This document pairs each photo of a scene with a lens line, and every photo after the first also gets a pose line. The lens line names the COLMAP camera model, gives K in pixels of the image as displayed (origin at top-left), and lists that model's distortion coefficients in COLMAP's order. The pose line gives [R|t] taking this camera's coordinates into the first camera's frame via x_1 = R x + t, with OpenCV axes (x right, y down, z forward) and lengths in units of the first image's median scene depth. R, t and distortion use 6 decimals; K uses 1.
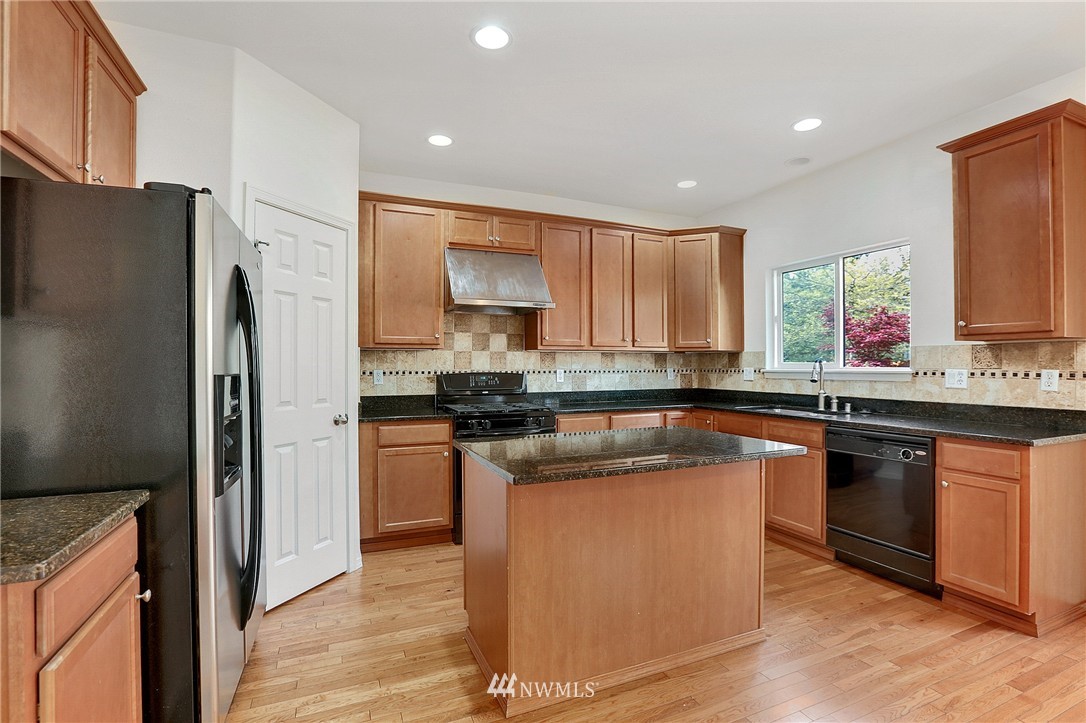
lens RADIAL K [[497.6, 0, 524.9], [0, 497.6, 362.2], [0, 0, 1]] dist [-0.055821, 0.020806]
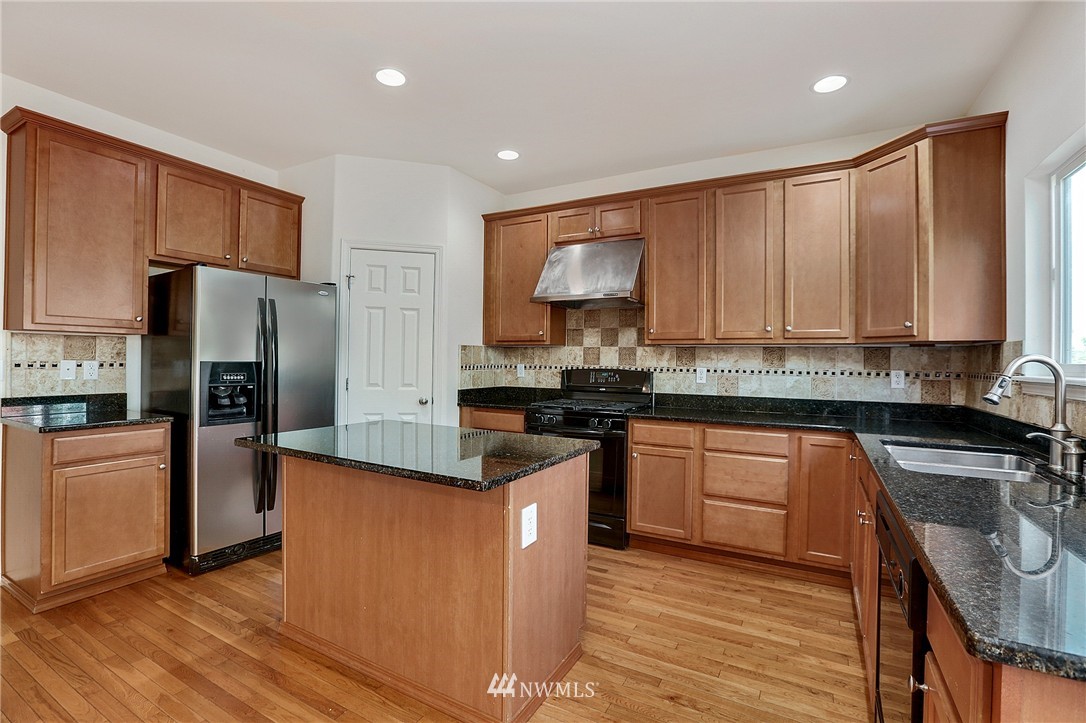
lens RADIAL K [[483.1, 0, 552.7], [0, 483.1, 359.2], [0, 0, 1]] dist [-0.051275, 0.013412]
pose [[0.632294, 0.006530, -0.774701, 0.646916], [-0.009366, 0.999956, 0.000784, 0.002274], [0.774672, 0.006760, 0.632327, 0.365262]]
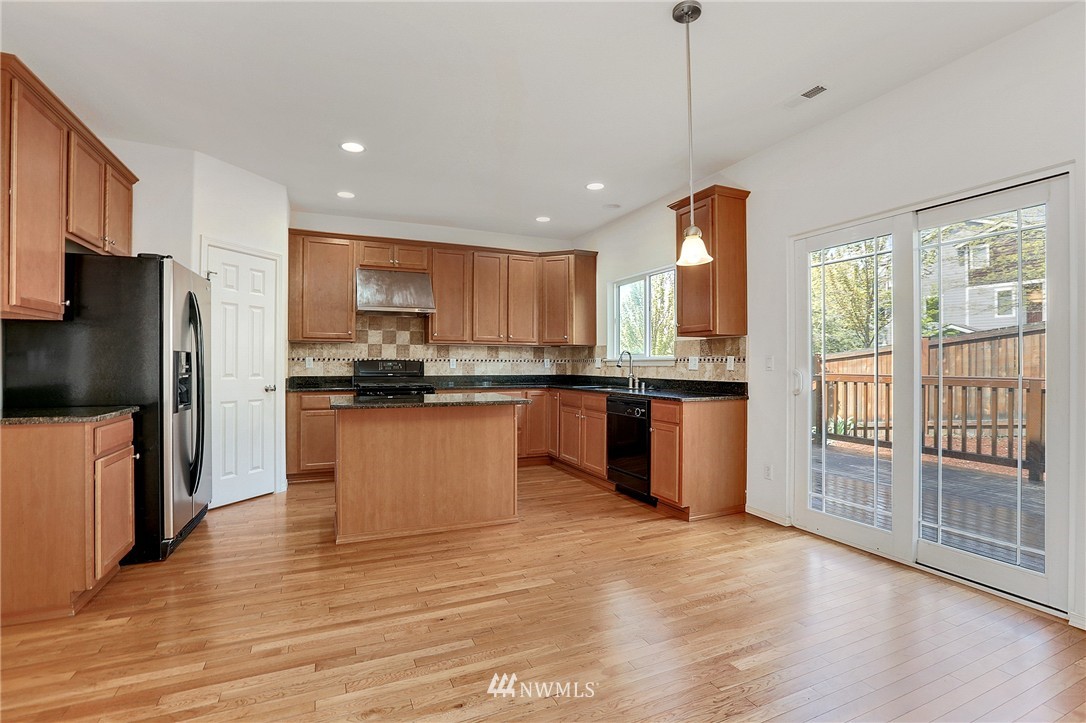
lens RADIAL K [[497.6, 0, 524.9], [0, 497.6, 362.2], [0, 0, 1]] dist [-0.055821, 0.020806]
pose [[0.999949, 0.005092, 0.008740, 0.301702], [-0.005114, 0.999984, 0.002533, 0.023848], [-0.008727, -0.002578, 0.999959, -0.383279]]
